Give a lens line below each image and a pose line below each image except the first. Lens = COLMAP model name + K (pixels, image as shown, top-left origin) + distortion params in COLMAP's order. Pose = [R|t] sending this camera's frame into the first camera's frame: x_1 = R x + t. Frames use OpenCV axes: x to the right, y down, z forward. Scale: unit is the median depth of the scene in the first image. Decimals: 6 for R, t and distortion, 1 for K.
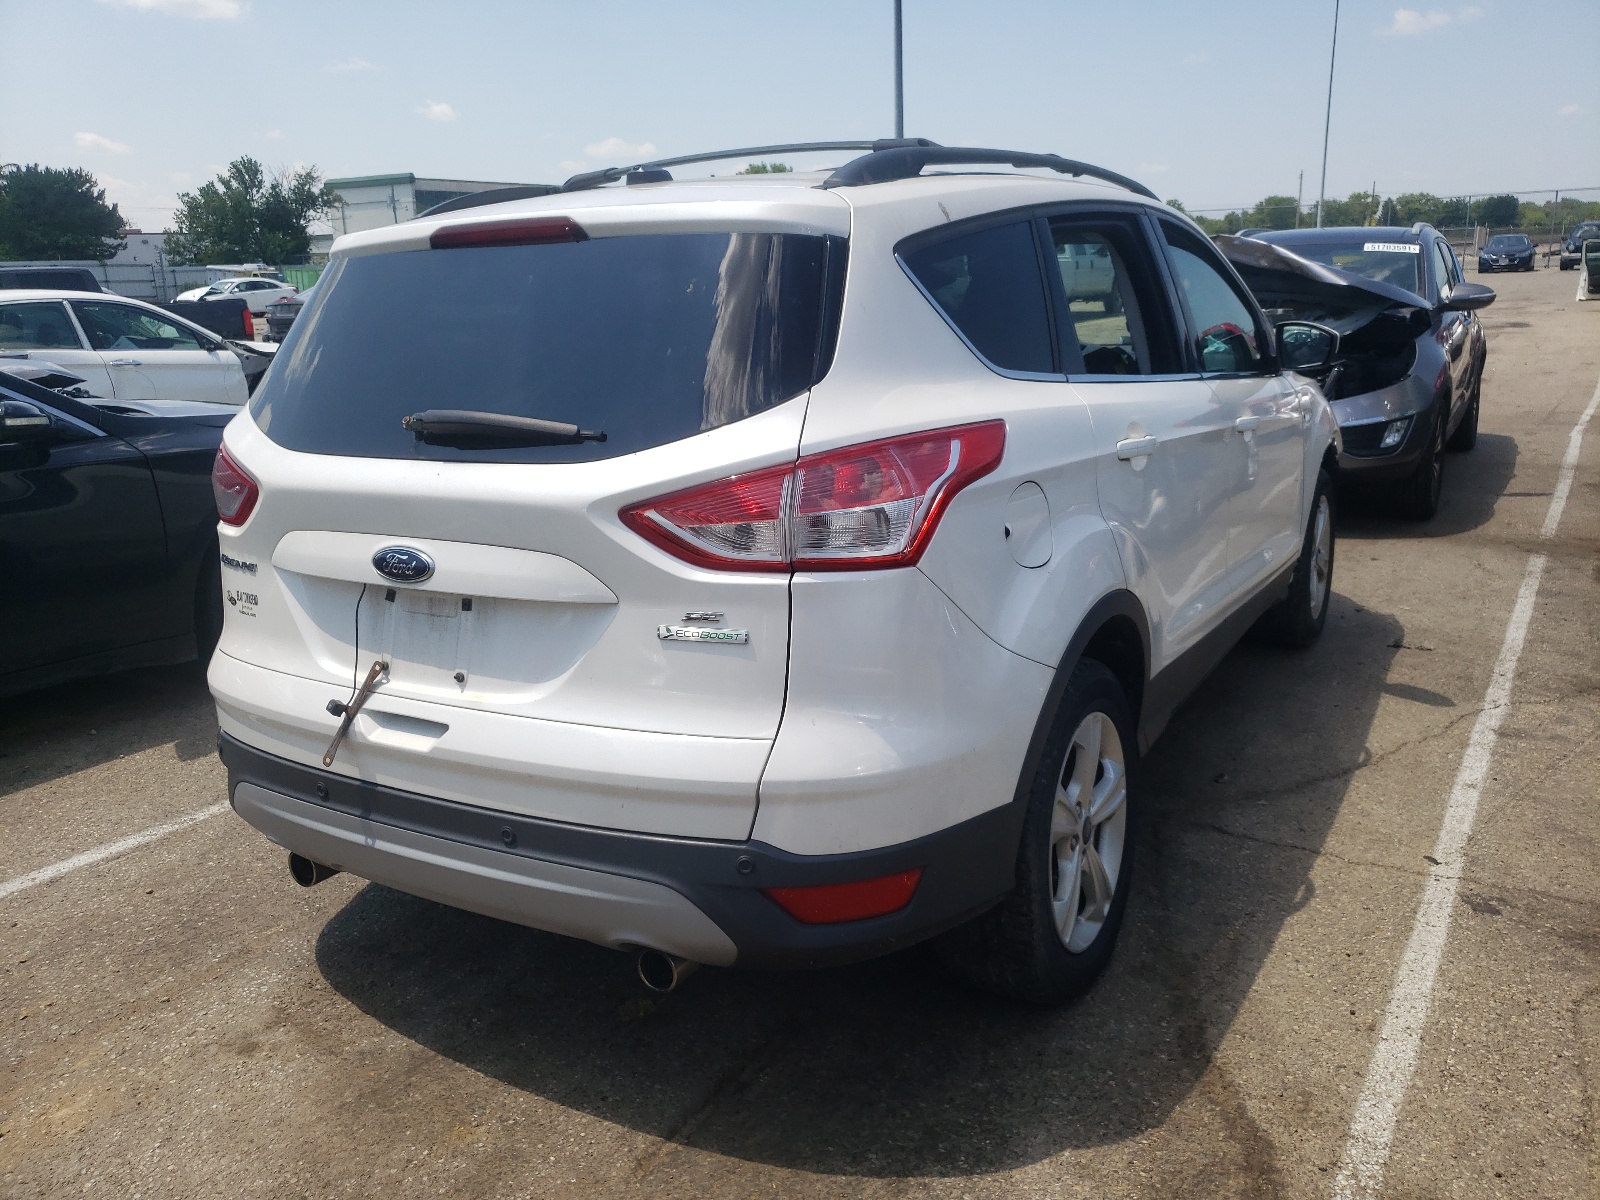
lens RADIAL K [[1213.3, 0, 800.0], [0, 1213.3, 600.0], [0, 0, 1]] dist [0.016399, 0.001223]
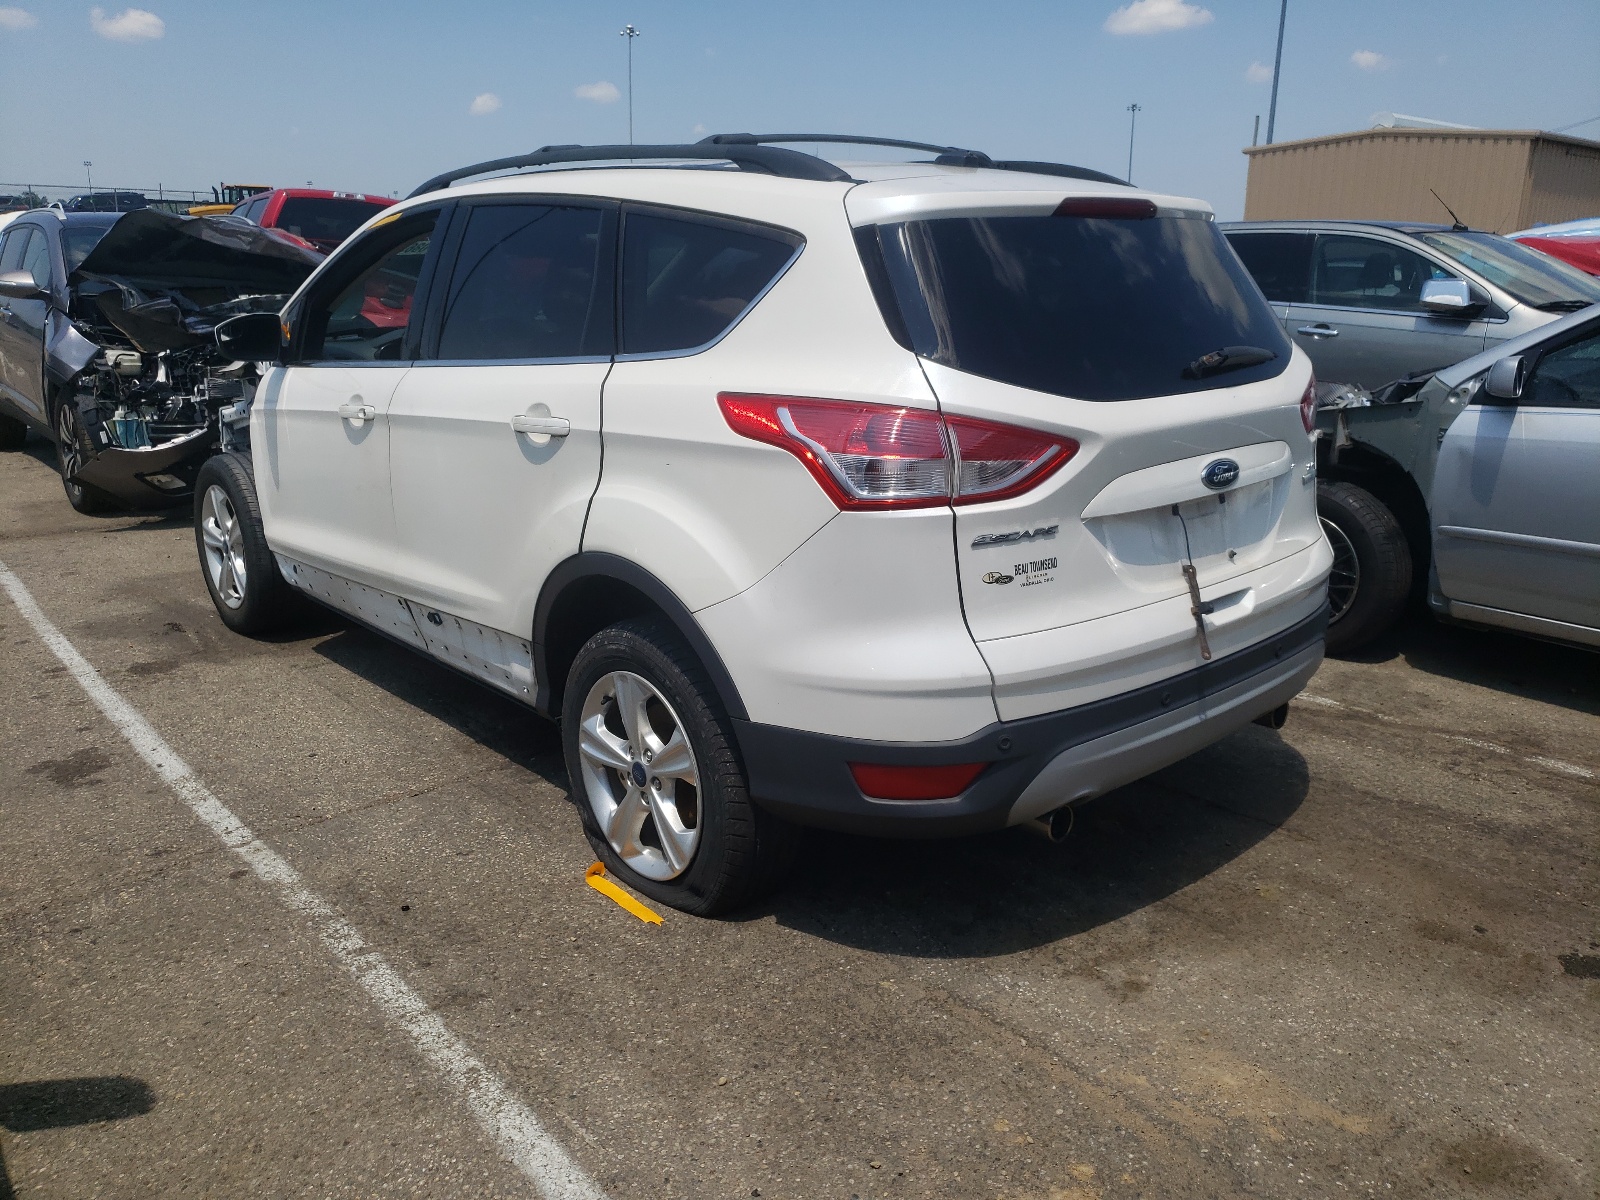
lens RADIAL K [[1240.4, 0, 800.0], [0, 1240.4, 600.0], [0, 0, 1]] dist [0.032432, 0.005474]
pose [[0.320599, -0.224907, 0.920127, -1.506445], [0.230232, 0.960773, 0.154622, -0.181683], [-0.918809, 0.162271, 0.359804, 0.866684]]
